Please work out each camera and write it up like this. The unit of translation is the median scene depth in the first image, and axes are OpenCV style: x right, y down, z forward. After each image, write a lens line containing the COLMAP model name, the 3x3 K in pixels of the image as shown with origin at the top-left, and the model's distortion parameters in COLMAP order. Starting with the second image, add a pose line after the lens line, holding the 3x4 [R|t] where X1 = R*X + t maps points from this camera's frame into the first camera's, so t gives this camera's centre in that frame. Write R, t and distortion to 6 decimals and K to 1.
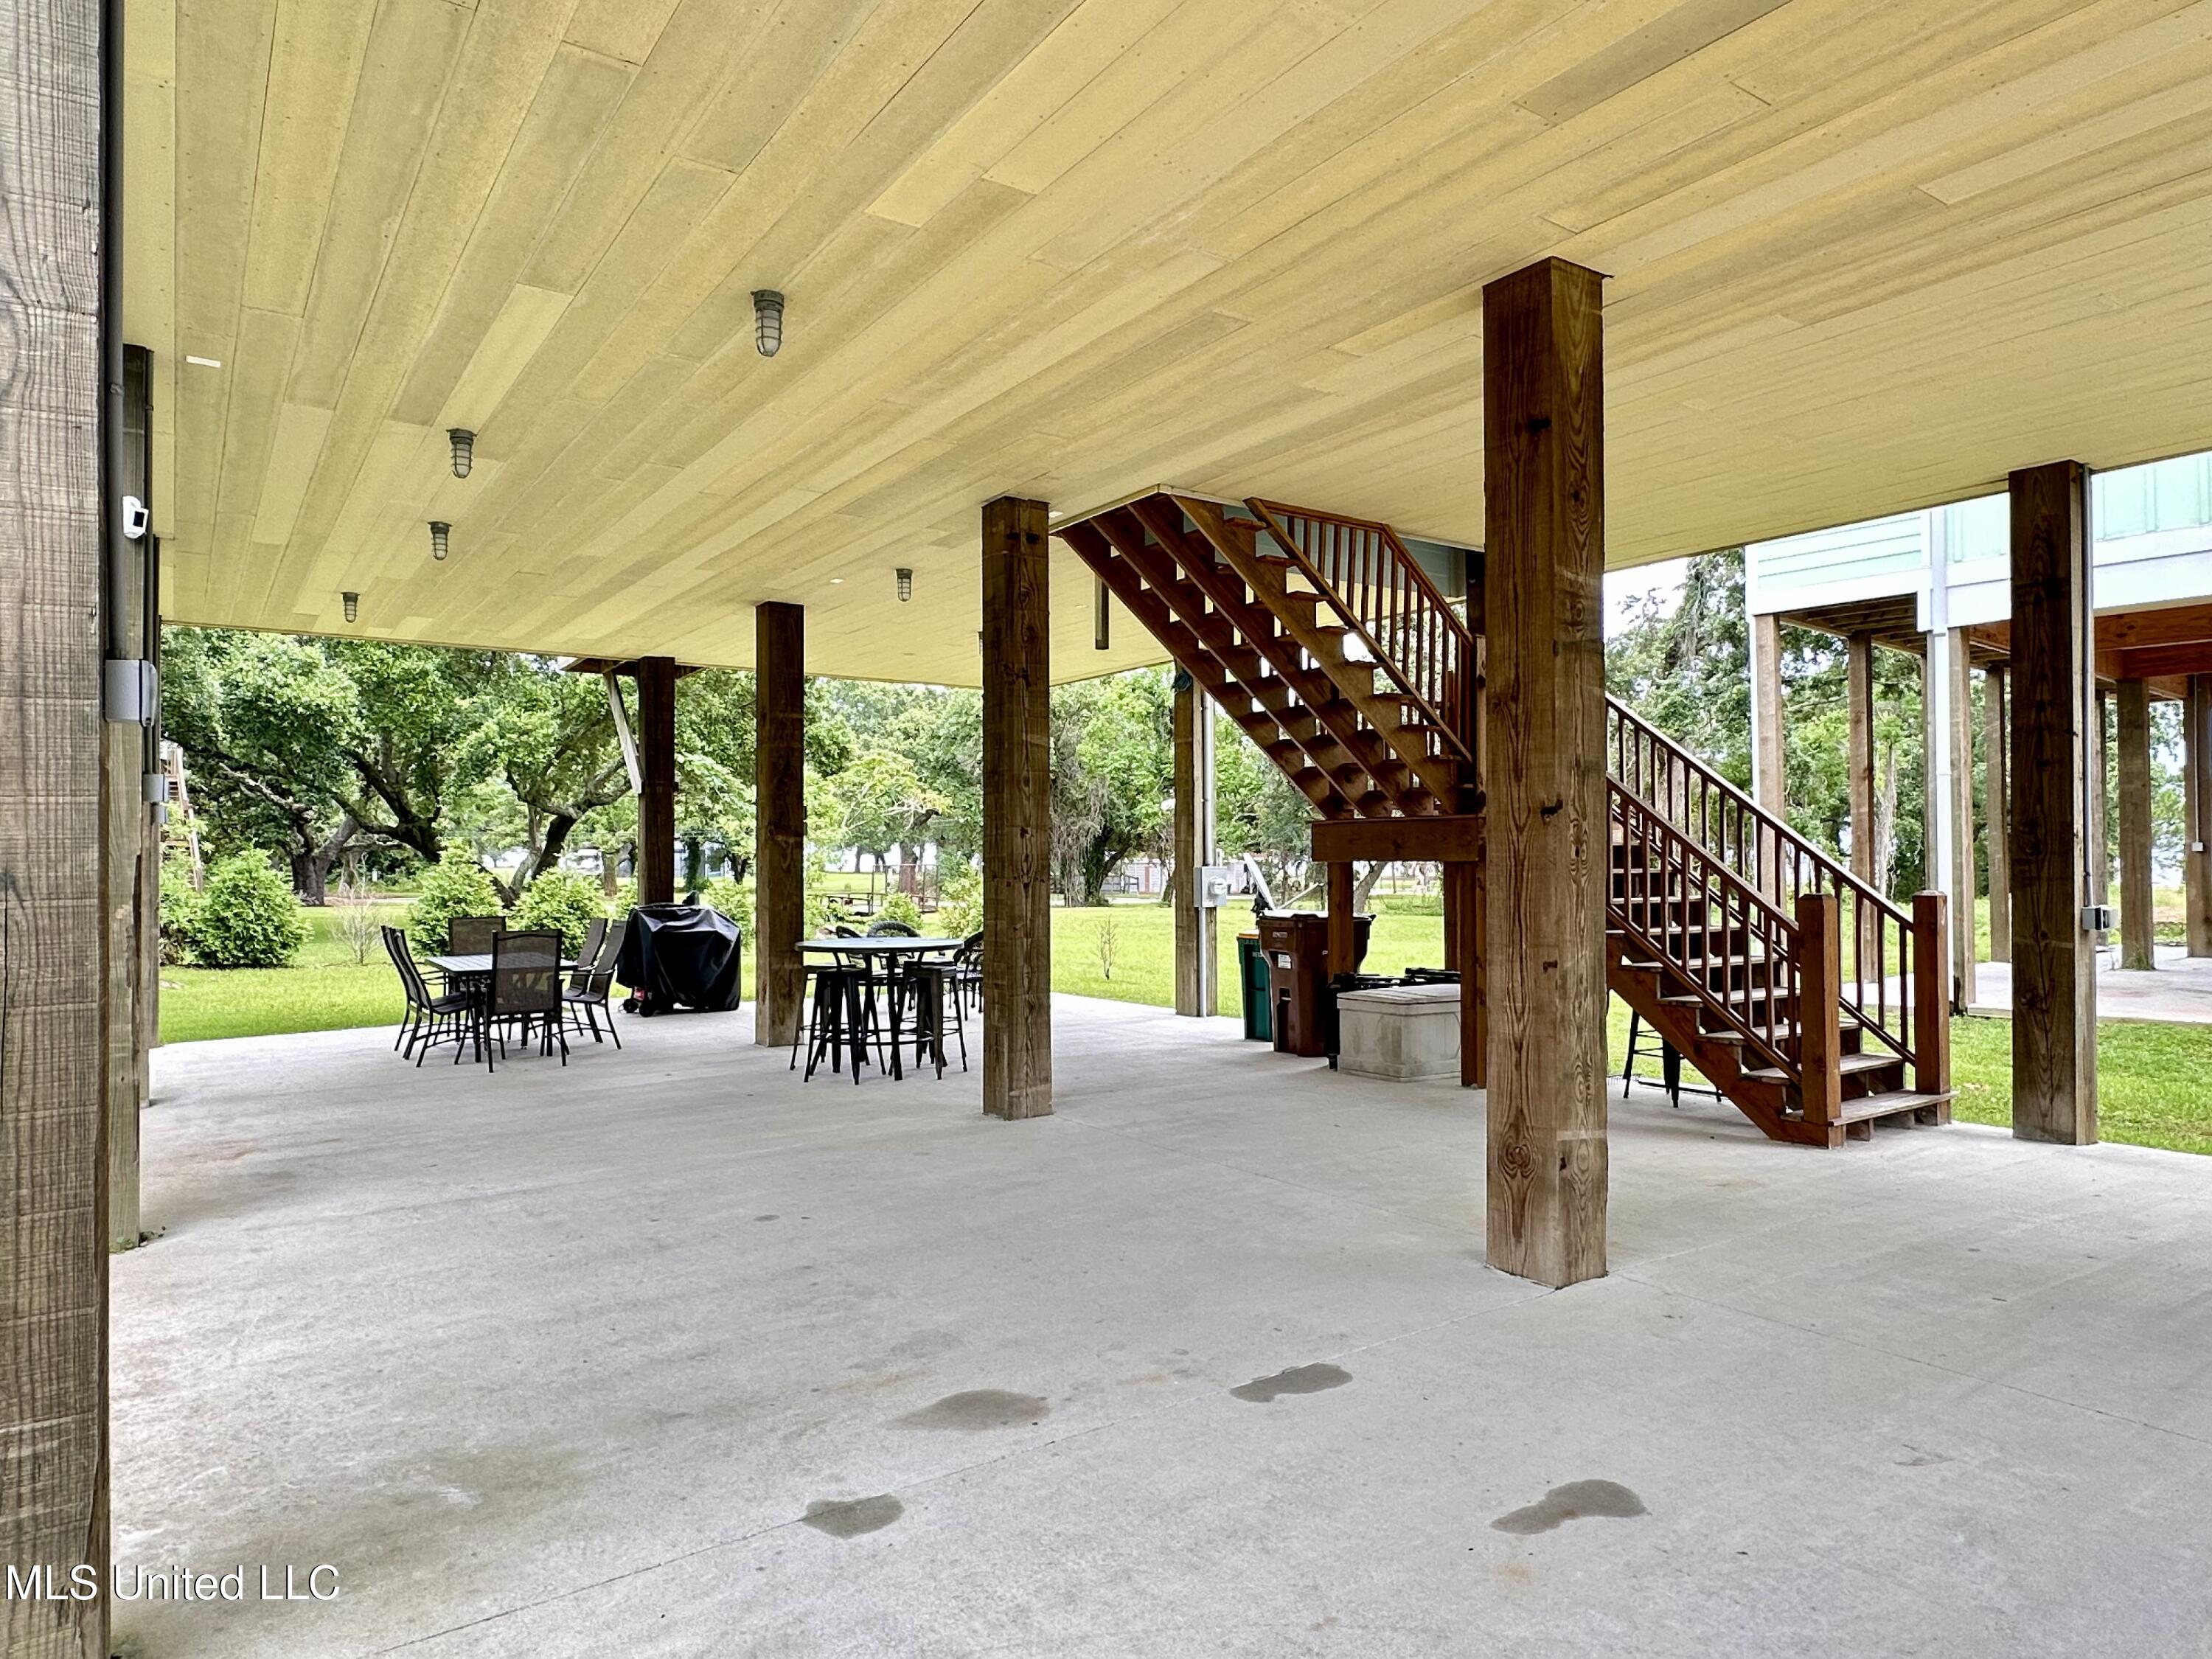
lens RADIAL K [[1377.3, 0, 1112.9], [0, 1377.3, 837.3], [0, 0, 1]] dist [0.000589, -0.001221]
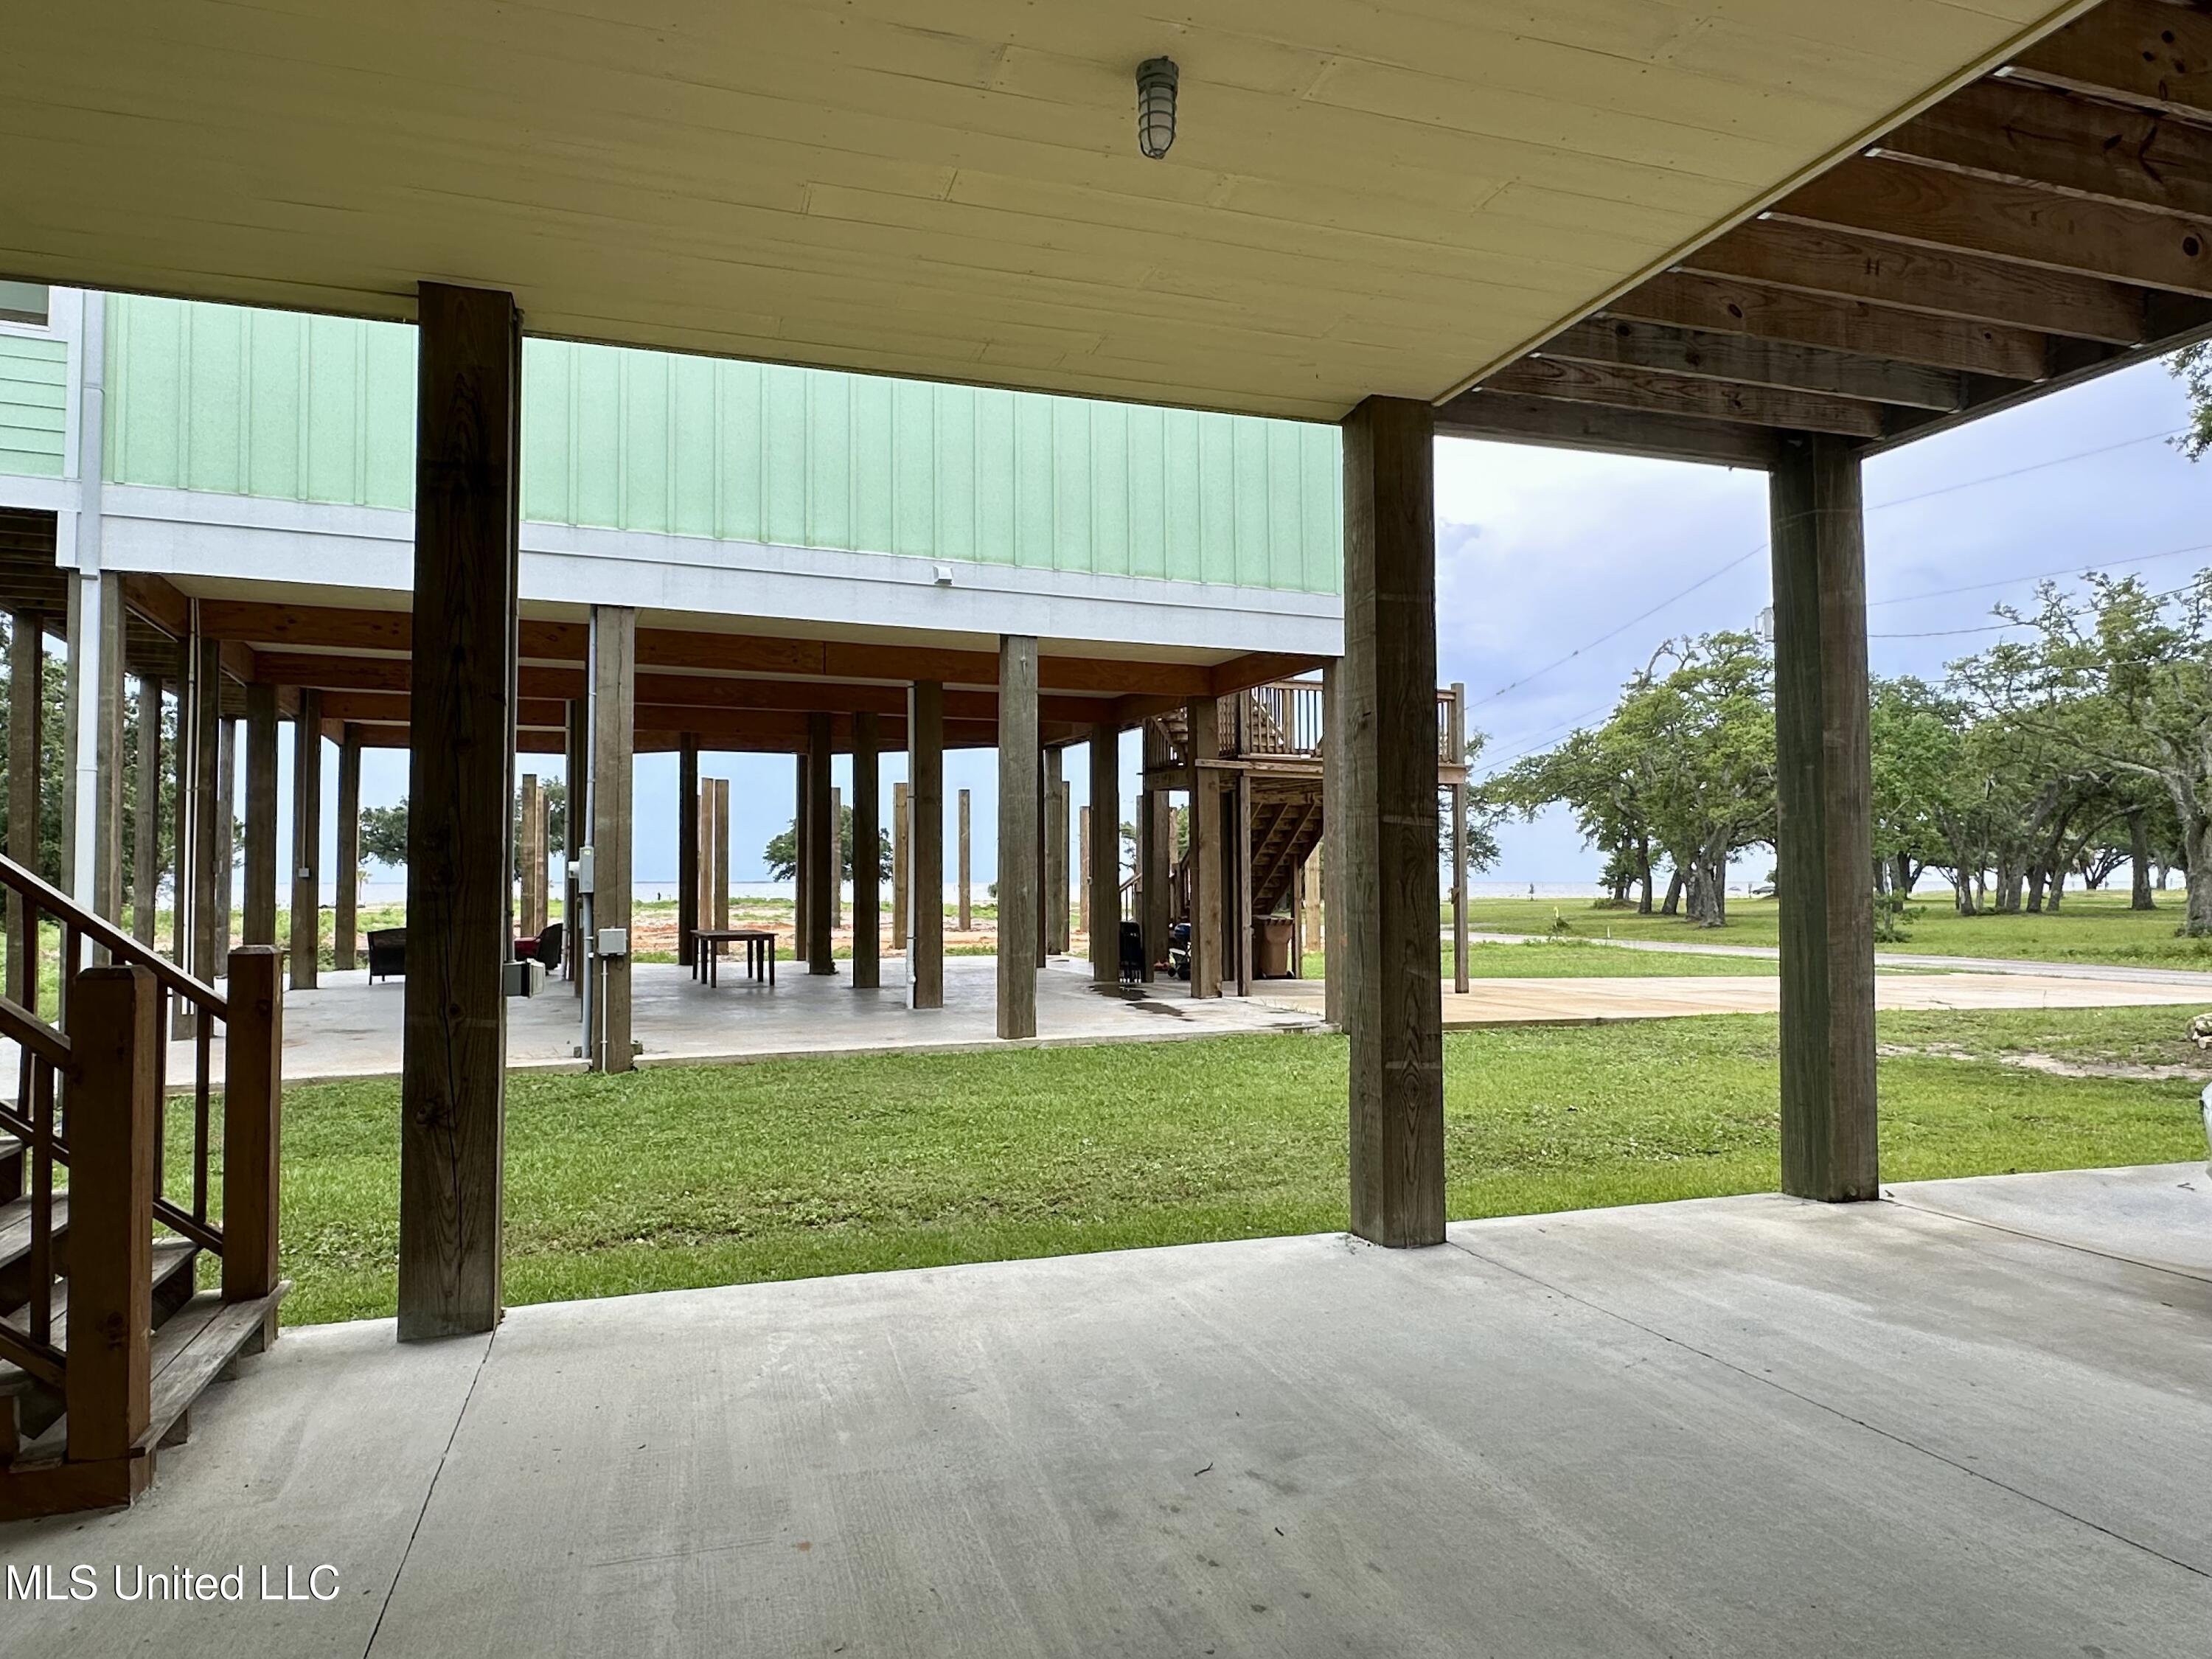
lens RADIAL K [[1377.3, 0, 1112.9], [0, 1377.3, 837.3], [0, 0, 1]] dist [0.000589, -0.001221]
pose [[0.301099, 0.034477, 0.952970, 0.153202], [-0.014695, 0.999395, -0.031514, 0.006248], [-0.953480, -0.004515, 0.301423, 0.511082]]
